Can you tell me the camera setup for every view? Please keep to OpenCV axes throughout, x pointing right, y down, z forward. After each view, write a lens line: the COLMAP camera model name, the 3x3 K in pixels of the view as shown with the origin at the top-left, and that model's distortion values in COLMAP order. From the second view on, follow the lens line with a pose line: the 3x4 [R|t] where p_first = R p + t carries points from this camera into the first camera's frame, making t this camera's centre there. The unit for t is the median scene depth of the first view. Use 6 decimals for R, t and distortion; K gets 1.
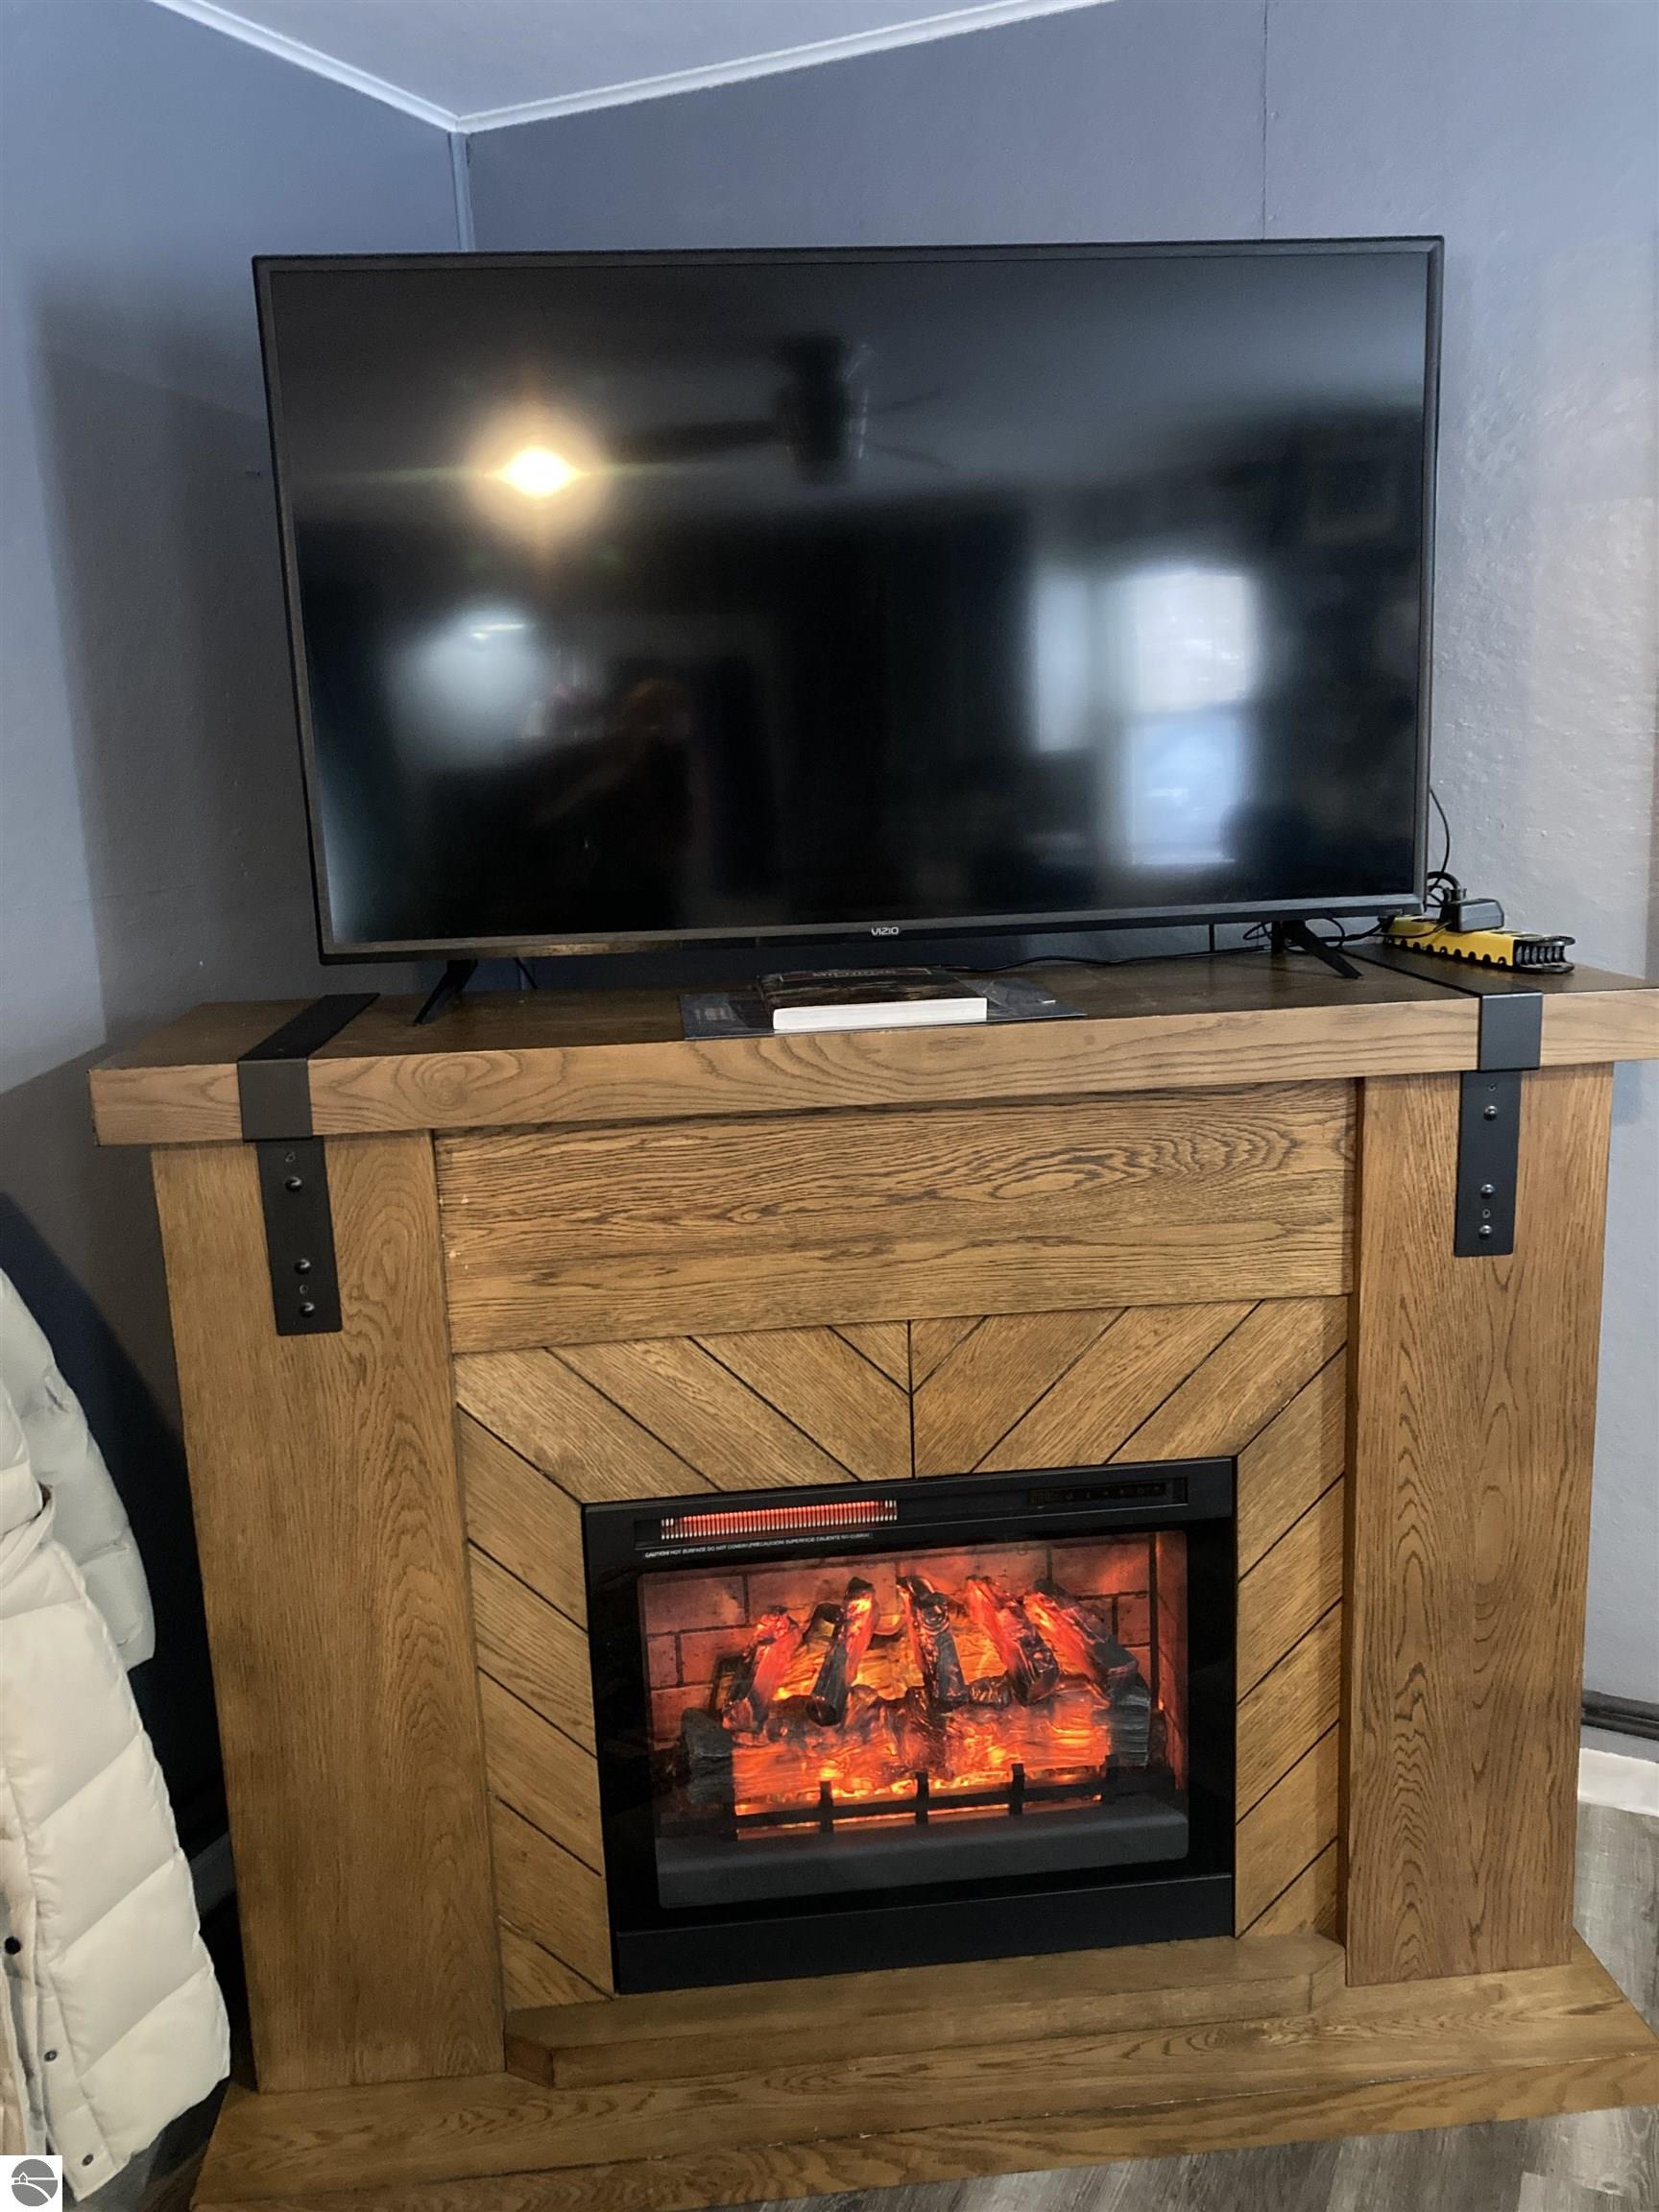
lens RADIAL K [[1801.6, 0, 839.7], [0, 1801.6, 1098.7], [0, 0, 1]] dist [0.011374, -0.003076]
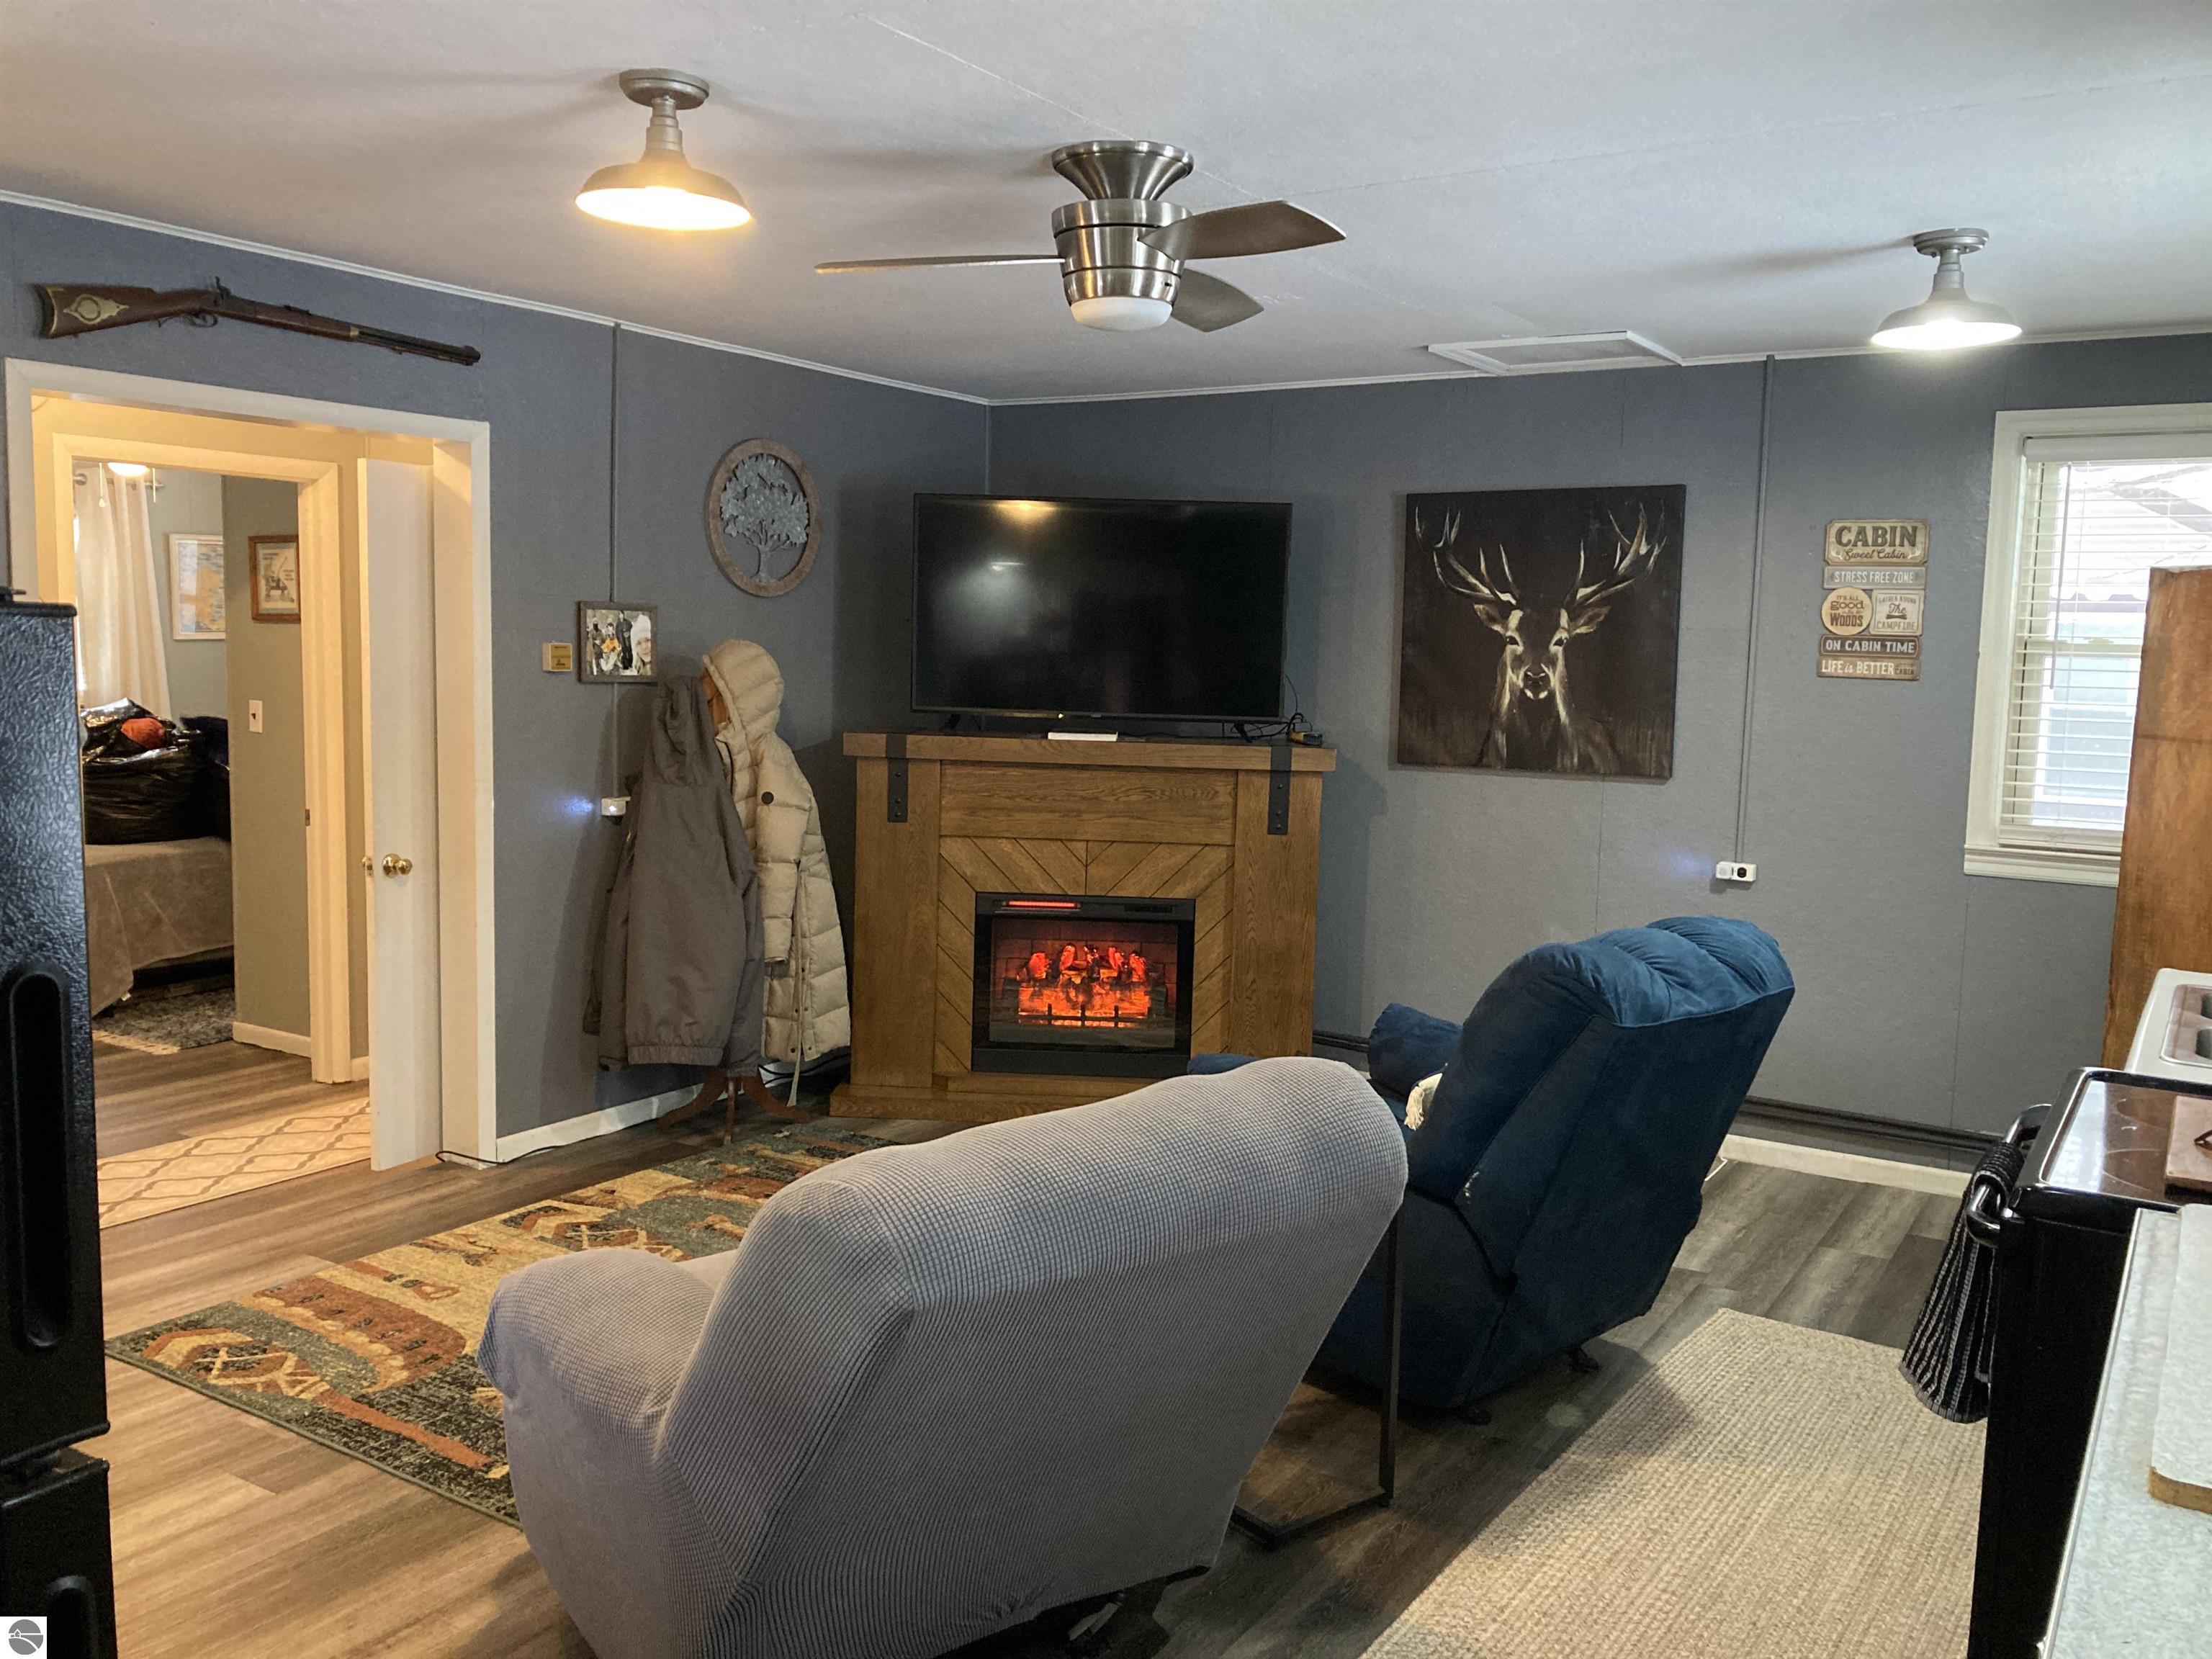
lens RADIAL K [[1801.6, 0, 1100.3], [0, 1801.6, 833.8], [0, 0, 1]] dist [0.011374, -0.003076]
pose [[0.987339, 0.082958, -0.135204, 0.467100], [-0.094789, 0.991986, -0.083538, 0.361003], [0.127191, 0.095296, 0.987290, -1.987963]]
